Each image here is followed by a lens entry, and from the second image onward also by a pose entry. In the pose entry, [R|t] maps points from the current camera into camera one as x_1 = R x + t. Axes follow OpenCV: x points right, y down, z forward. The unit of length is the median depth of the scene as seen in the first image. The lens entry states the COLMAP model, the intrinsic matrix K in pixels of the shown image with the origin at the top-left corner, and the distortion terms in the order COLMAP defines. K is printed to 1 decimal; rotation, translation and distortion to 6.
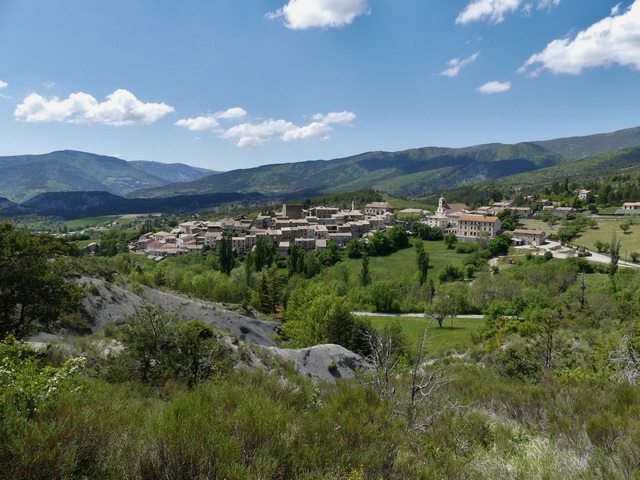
lens RADIAL K [[468.8, 0, 321.0], [0, 468.8, 236.8], [0, 0, 1]] dist [0.025302, 0.001908]
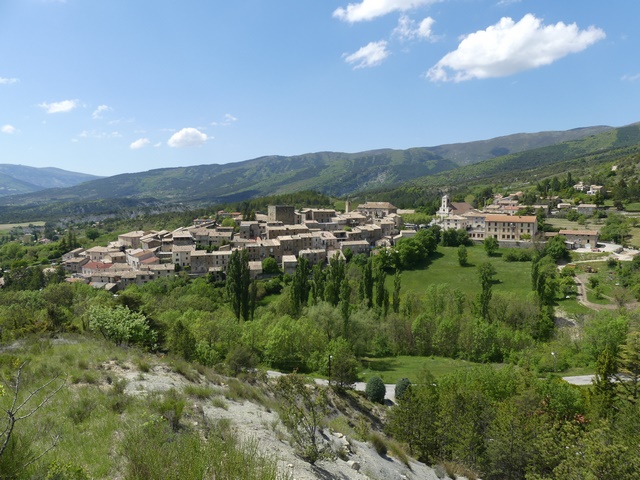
lens RADIAL K [[468.8, 0, 318.9], [0, 468.8, 244.9], [0, 0, 1]] dist [0.025302, 0.001908]
pose [[0.976083, -0.032922, 0.214891, -0.175712], [0.031432, 0.999452, 0.010352, -0.010937], [-0.215114, -0.003350, 0.976583, 0.242166]]
